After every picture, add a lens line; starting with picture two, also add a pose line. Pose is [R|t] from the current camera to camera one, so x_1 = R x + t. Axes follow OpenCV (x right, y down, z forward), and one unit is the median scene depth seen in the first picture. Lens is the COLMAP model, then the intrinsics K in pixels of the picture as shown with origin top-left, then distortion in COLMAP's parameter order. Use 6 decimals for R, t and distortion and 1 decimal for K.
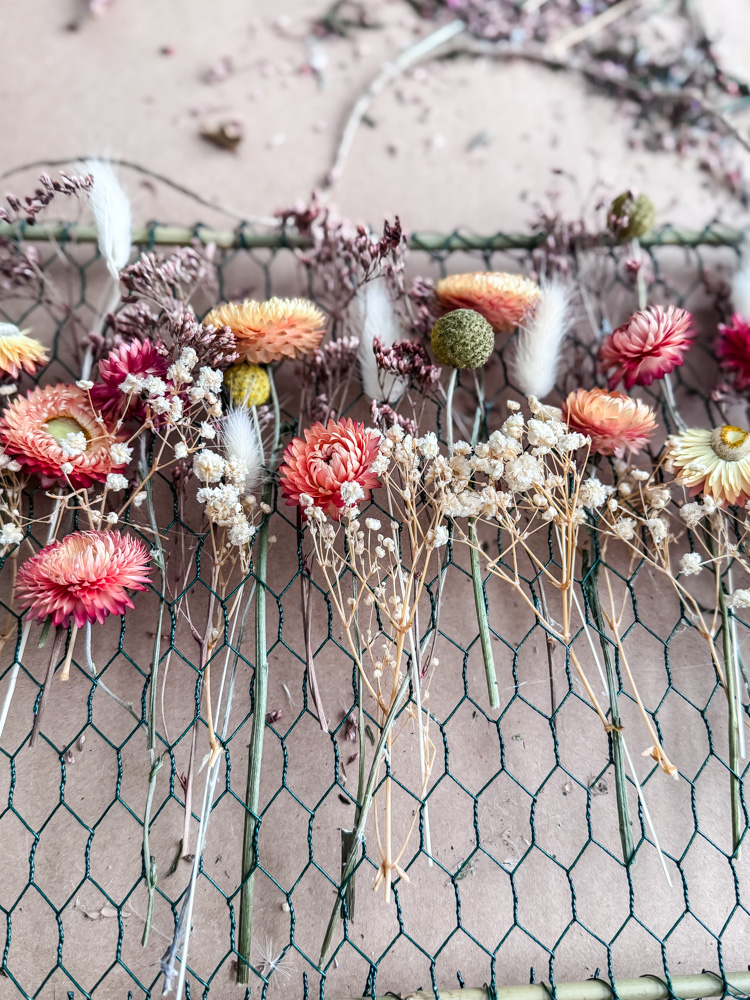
lens RADIAL K [[842.5, 0, 374.5], [0, 842.5, 497.7], [0, 0, 1]] dist [0.116723, -0.303333]
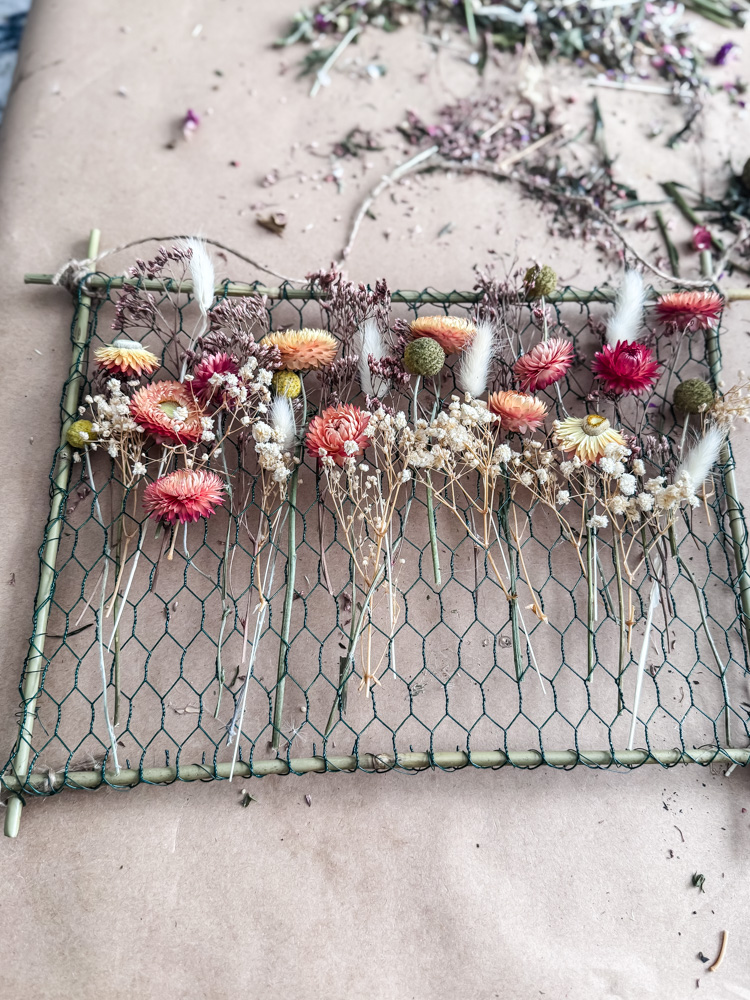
lens RADIAL K [[842.5, 0, 374.5], [0, 842.5, 497.7], [0, 0, 1]] dist [0.116723, -0.303333]
pose [[0.999661, 0.021147, -0.015160, 0.040788], [-0.022087, 0.997657, -0.064753, 0.180048], [0.013755, 0.065065, 0.997786, -0.557410]]
